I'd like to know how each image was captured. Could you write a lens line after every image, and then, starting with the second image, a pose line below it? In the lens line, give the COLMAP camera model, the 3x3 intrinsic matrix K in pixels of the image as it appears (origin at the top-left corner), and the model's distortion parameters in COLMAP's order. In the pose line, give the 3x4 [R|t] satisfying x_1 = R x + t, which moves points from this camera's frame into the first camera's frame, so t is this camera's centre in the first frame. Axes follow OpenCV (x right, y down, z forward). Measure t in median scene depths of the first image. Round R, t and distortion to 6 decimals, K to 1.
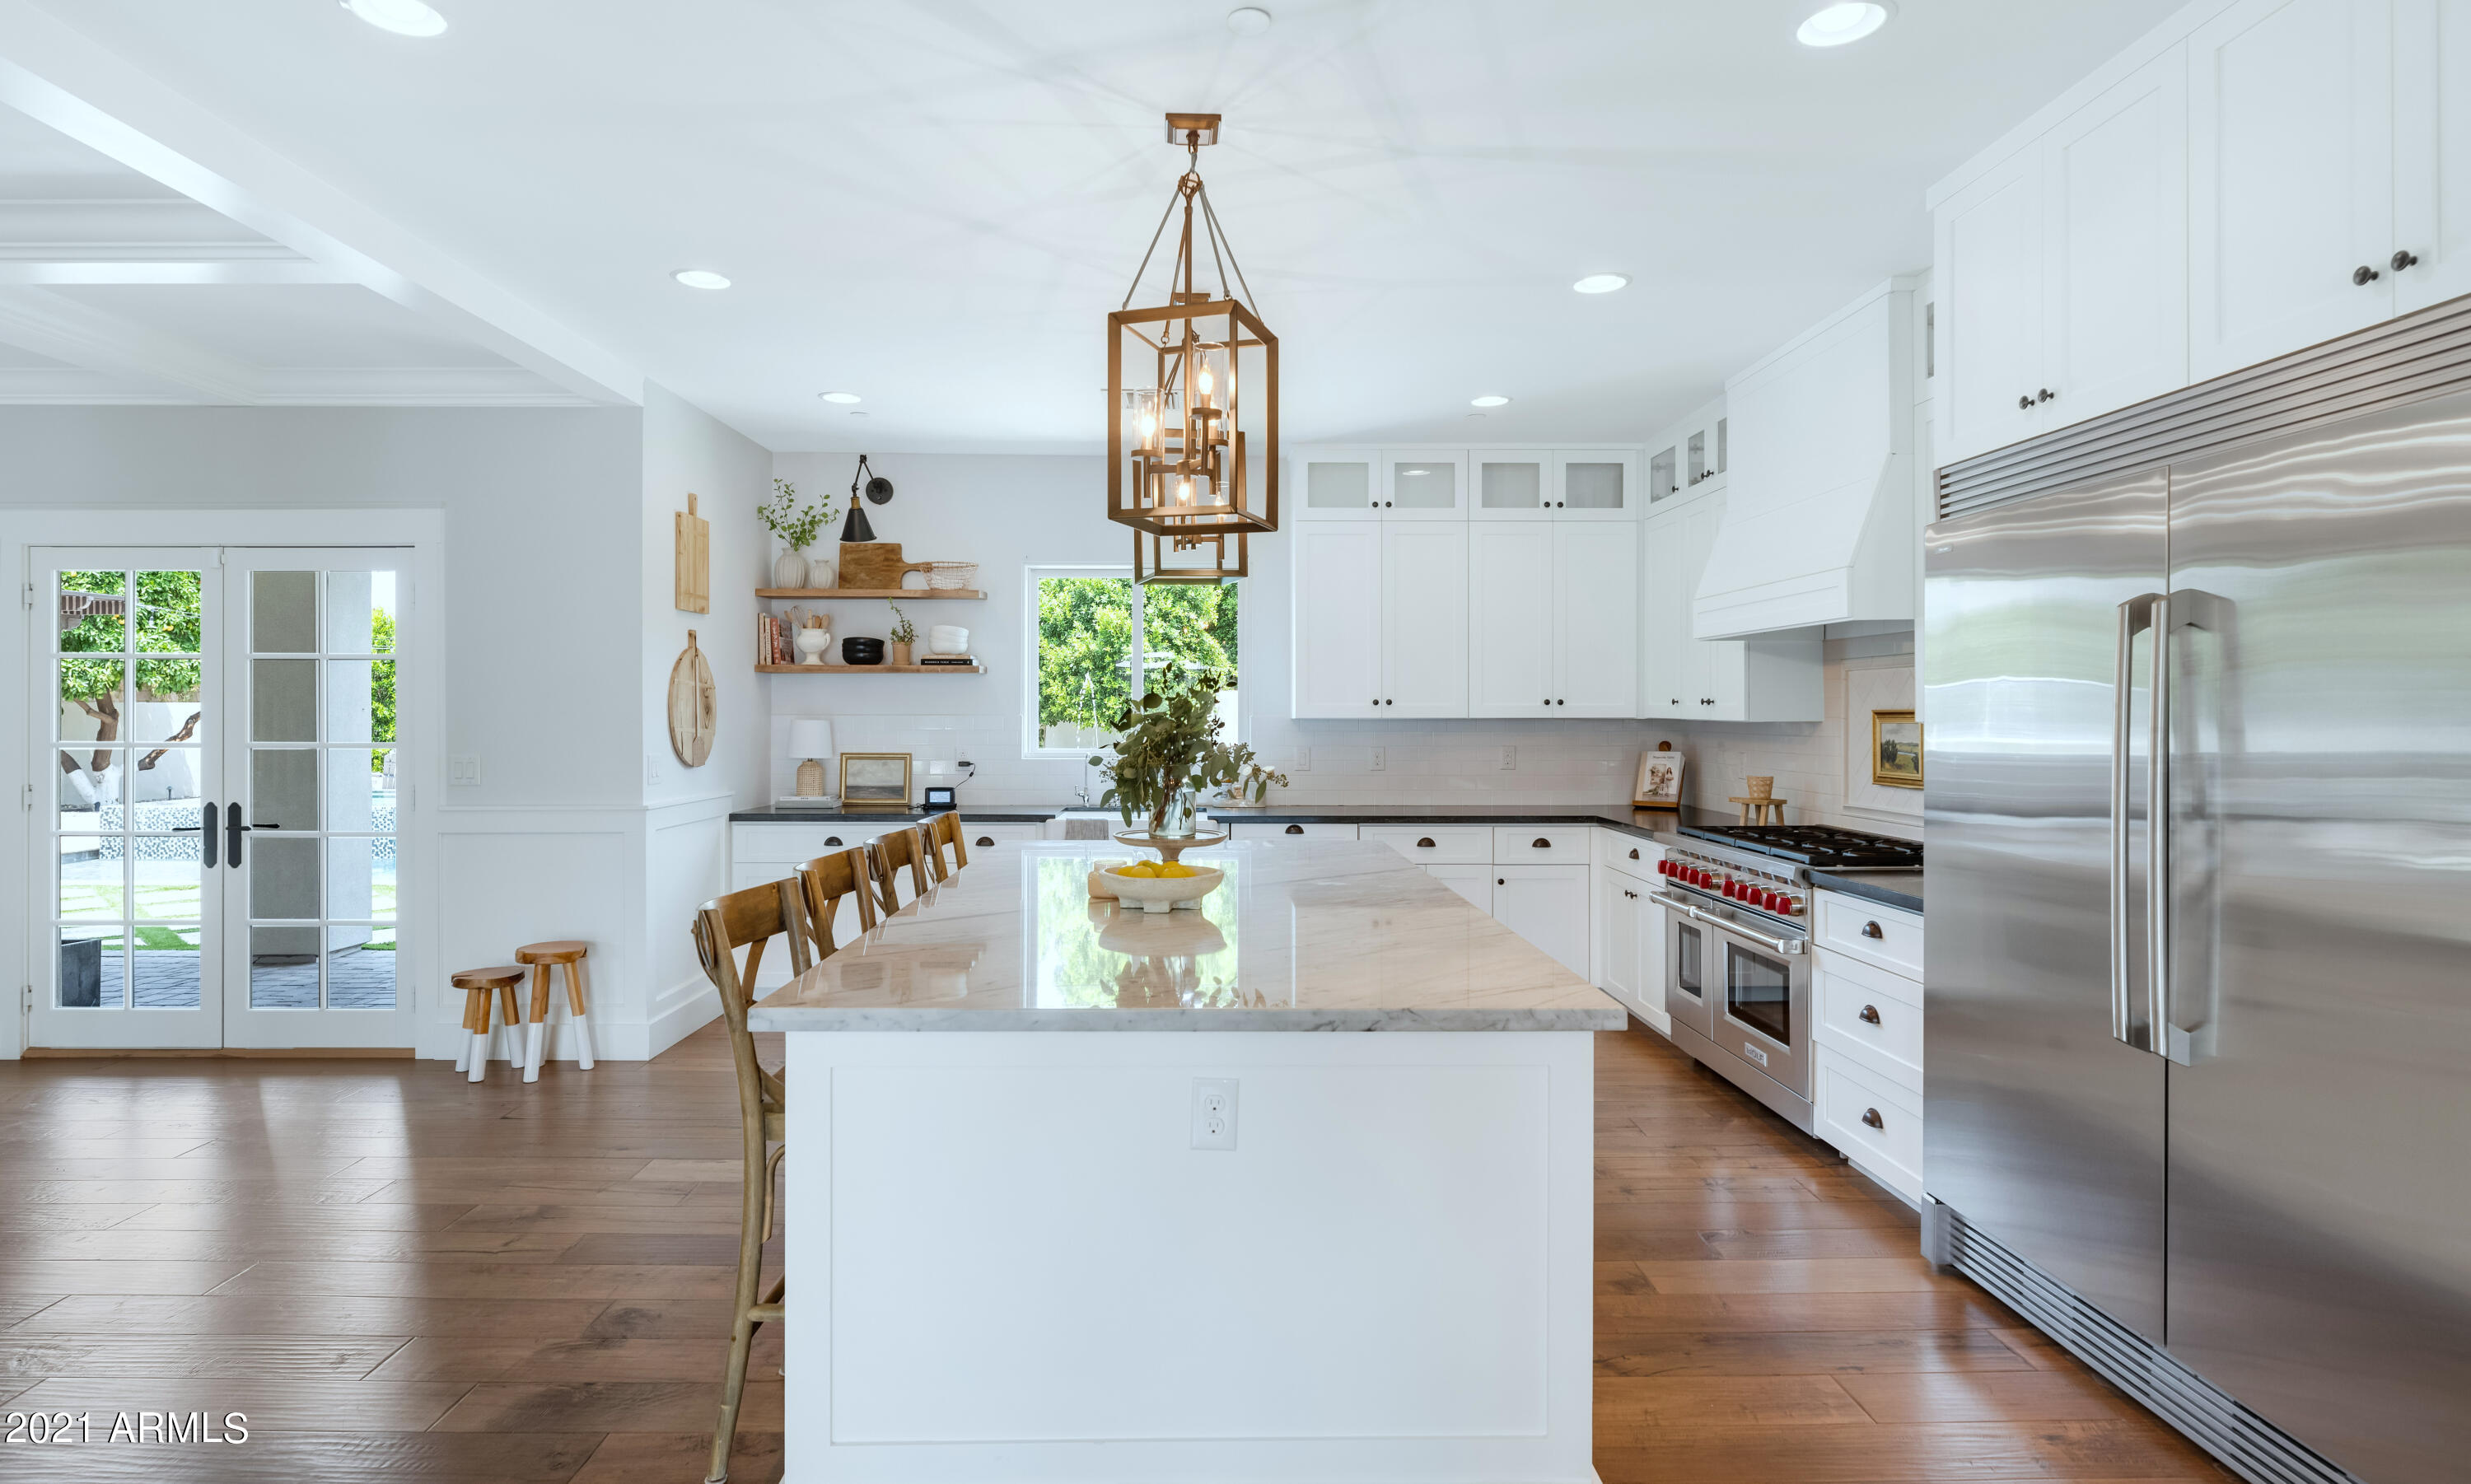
lens RADIAL K [[1287.4, 0, 1240.1], [0, 1287.4, 658.1], [0, 0, 1]] dist [-0.001723, -0.000182]
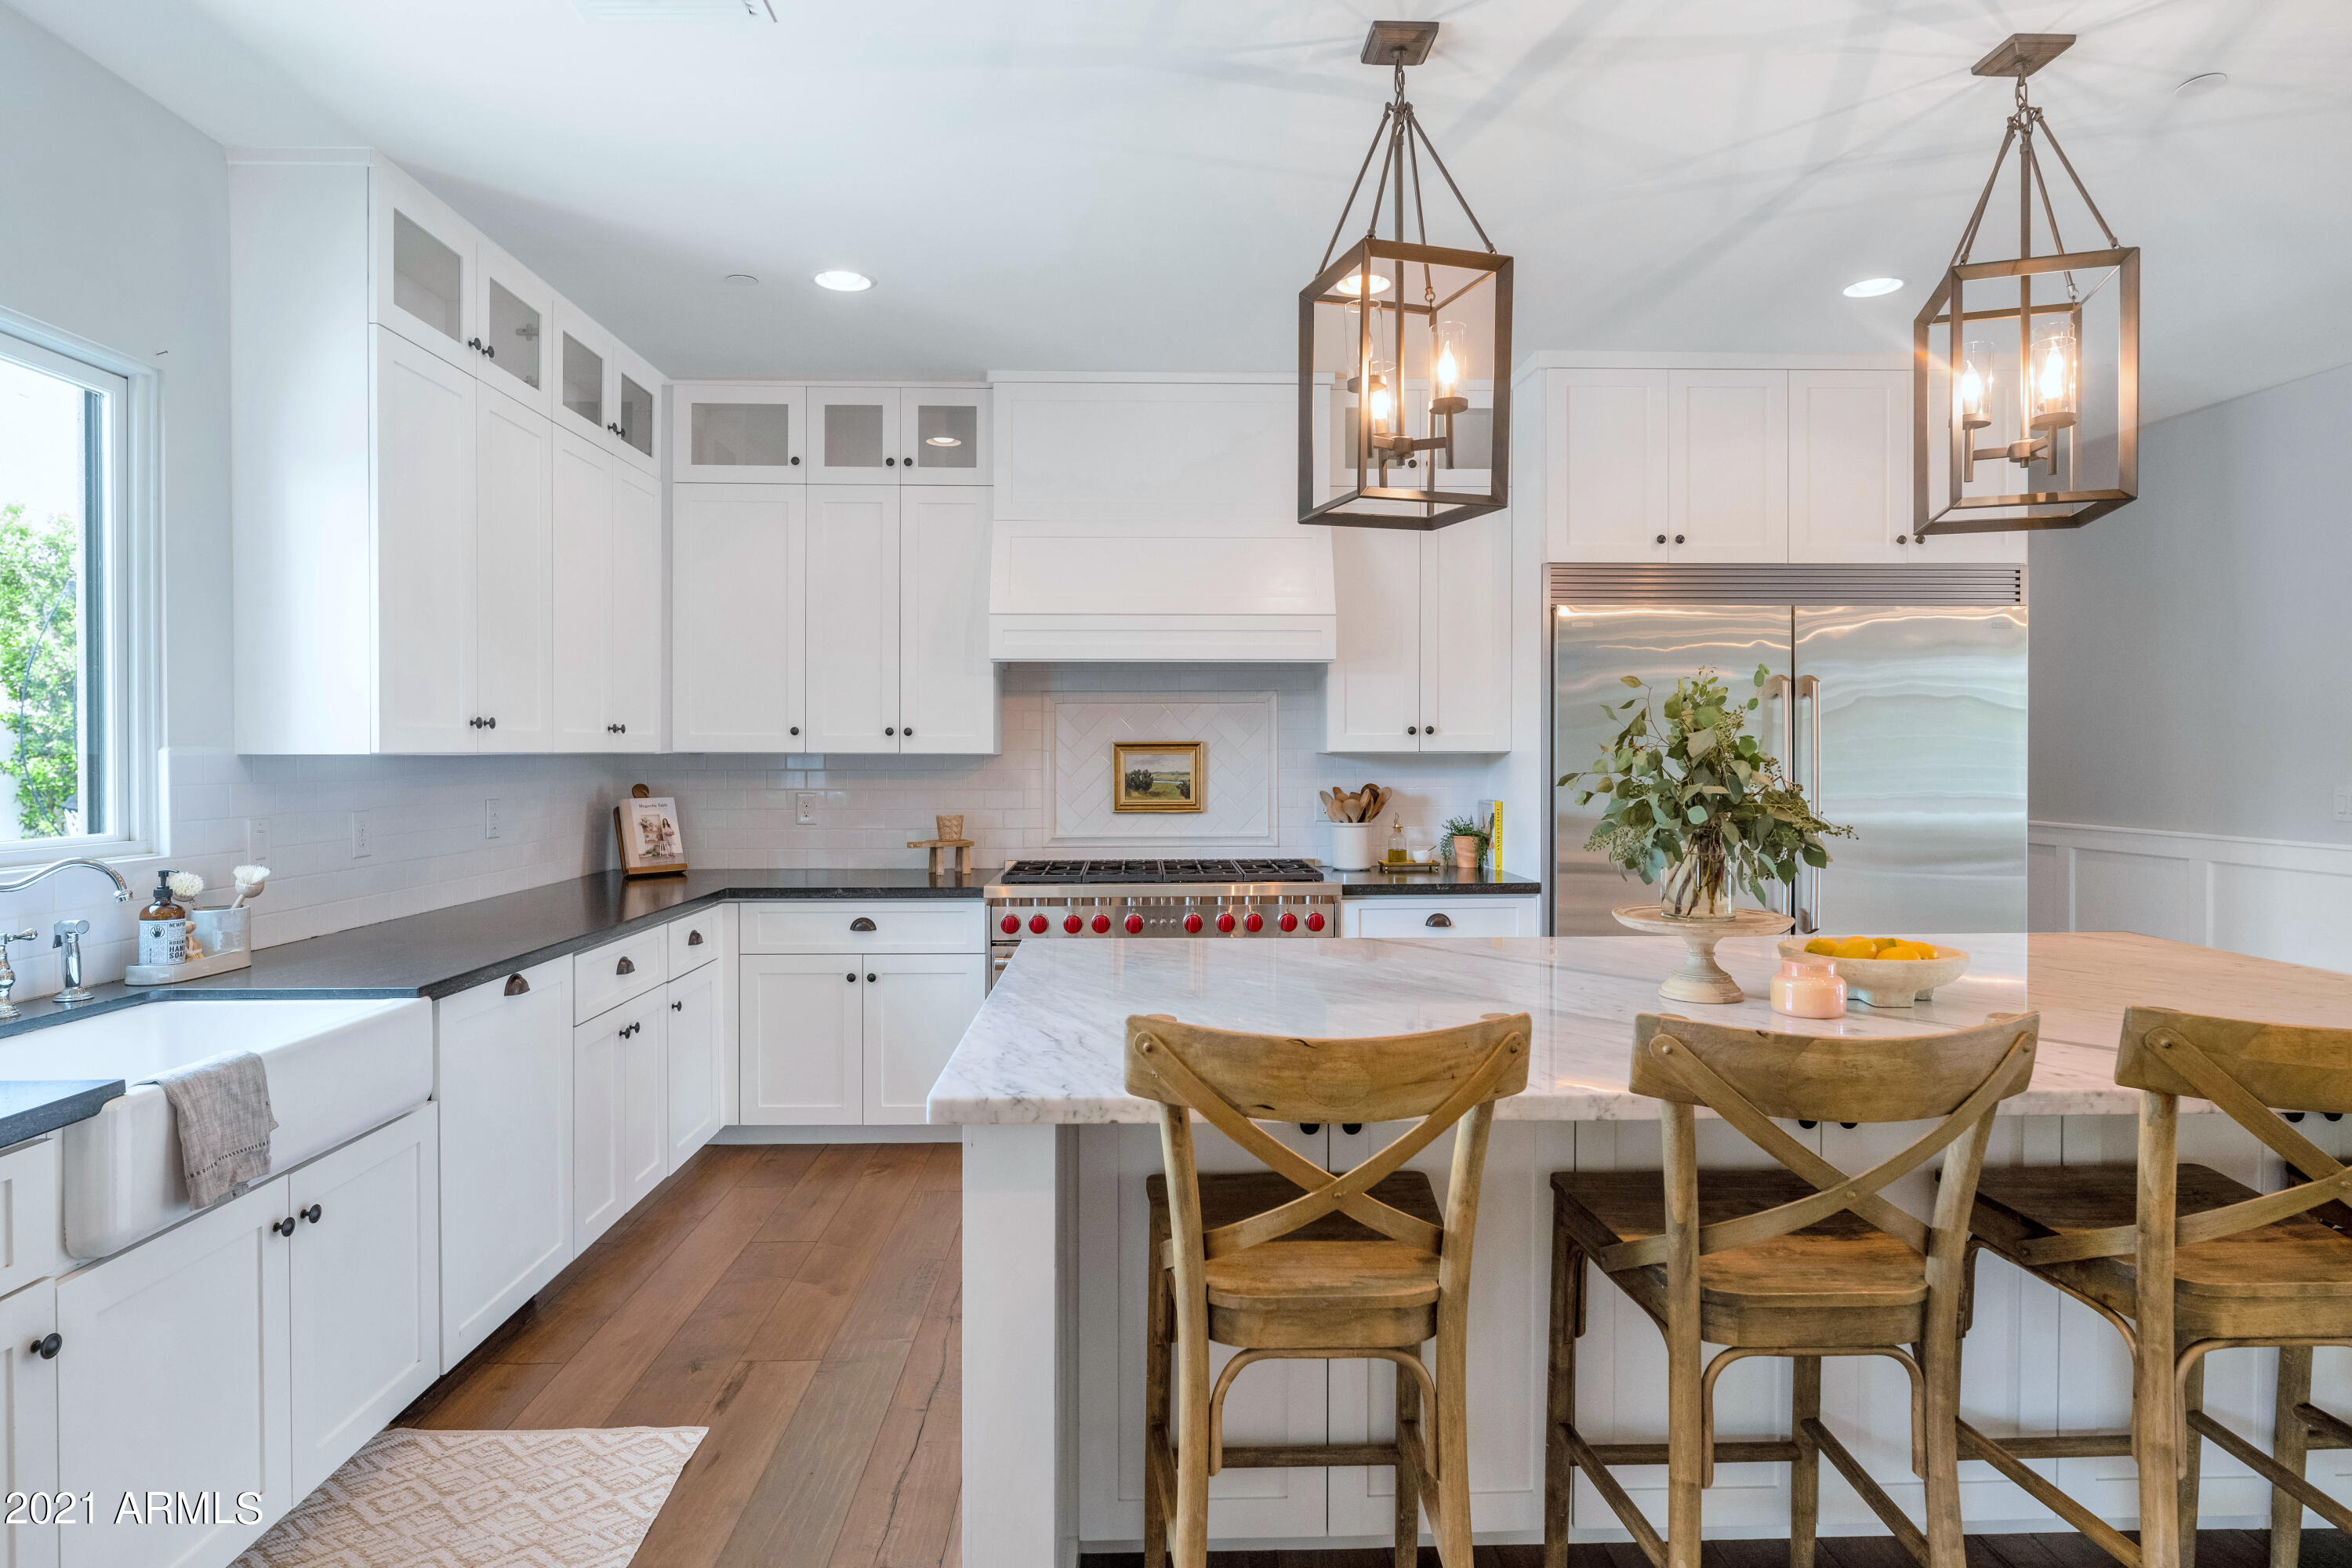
lens RADIAL K [[1263.9, 0, 1175.9], [0, 1263.9, 756.2], [0, 0, 1]] dist [-0.003031, 0.000188]
pose [[0.010001, -0.008782, 0.999911, -0.542695], [-0.040594, 0.999134, 0.009181, 0.040314], [-0.999126, -0.040682, 0.009636, 0.946361]]
